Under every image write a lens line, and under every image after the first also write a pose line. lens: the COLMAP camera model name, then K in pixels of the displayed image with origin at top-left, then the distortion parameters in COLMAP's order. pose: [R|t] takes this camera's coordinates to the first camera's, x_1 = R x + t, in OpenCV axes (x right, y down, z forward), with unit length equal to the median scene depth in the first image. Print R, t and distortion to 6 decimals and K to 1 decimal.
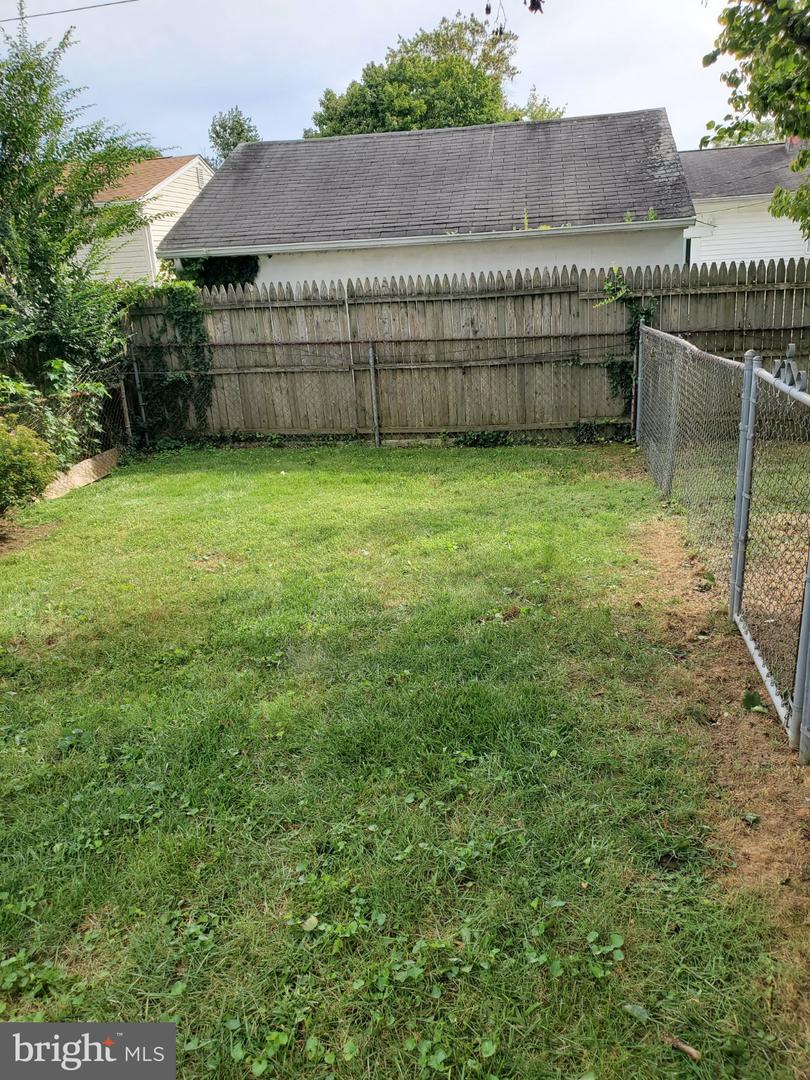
lens RADIAL K [[849.8, 0, 403.4], [0, 849.8, 527.5], [0, 0, 1]] dist [0.046098, -0.000226]
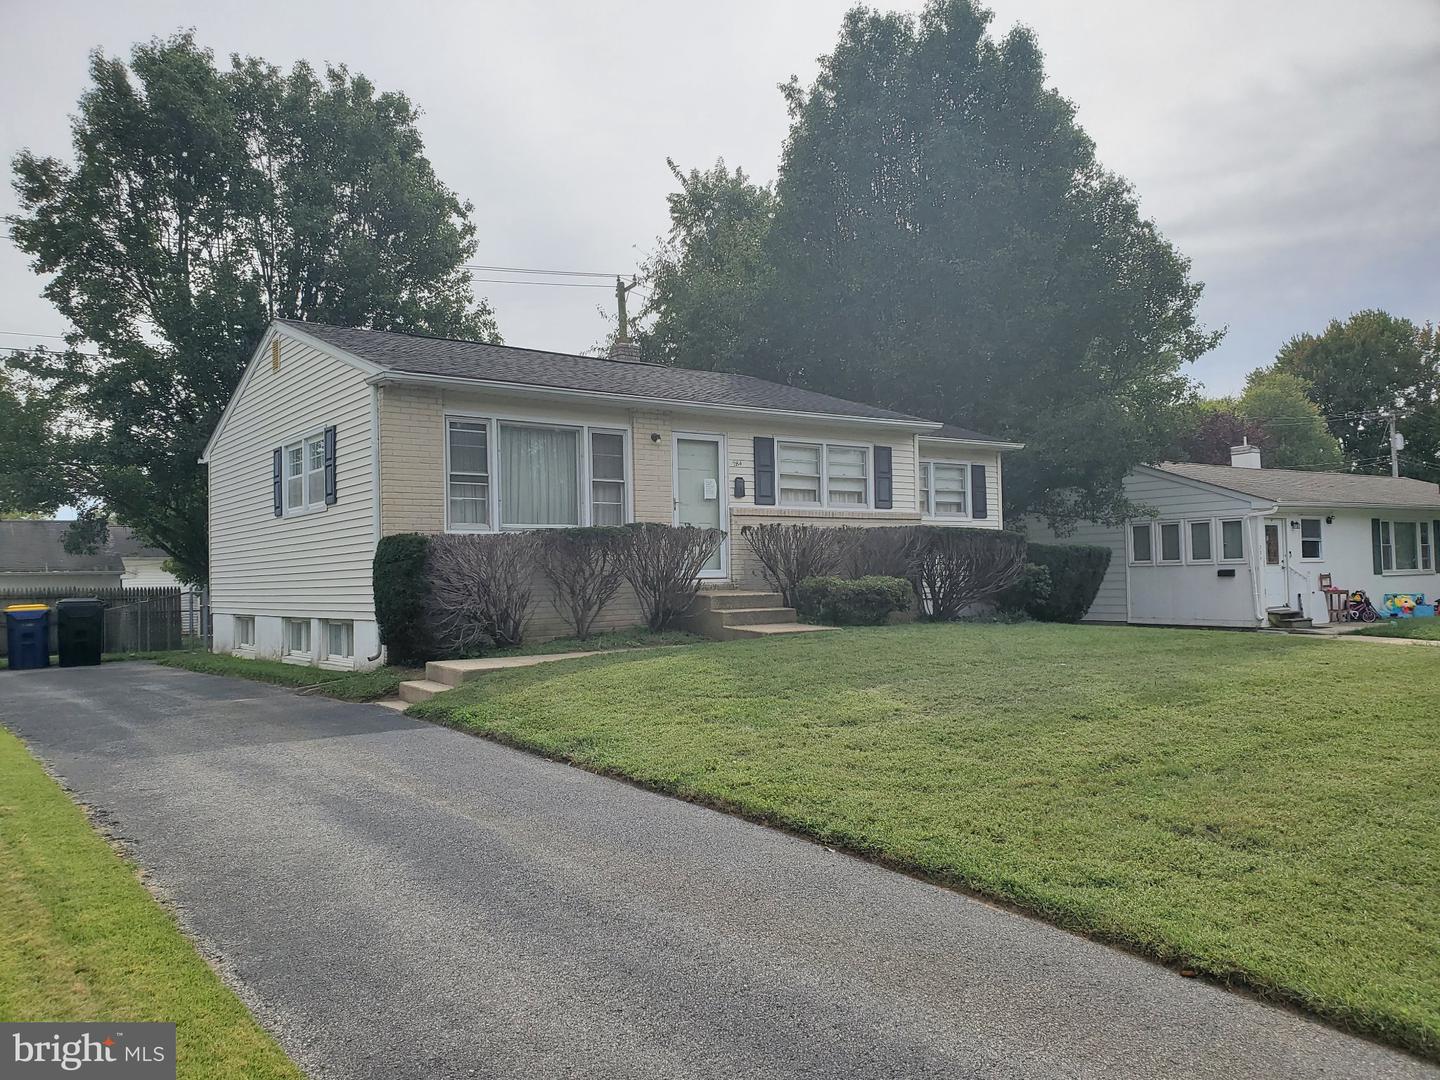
lens RADIAL K [[1135.6, 0, 720.0], [0, 1135.6, 540.0], [0, 0, 1]] dist [0.045510, -0.002558]
pose [[0.693726, 0.050771, 0.718447, -0.075674], [0.197711, 0.945769, -0.257744, 0.066247], [-0.692571, 0.320849, 0.646066, -0.207933]]
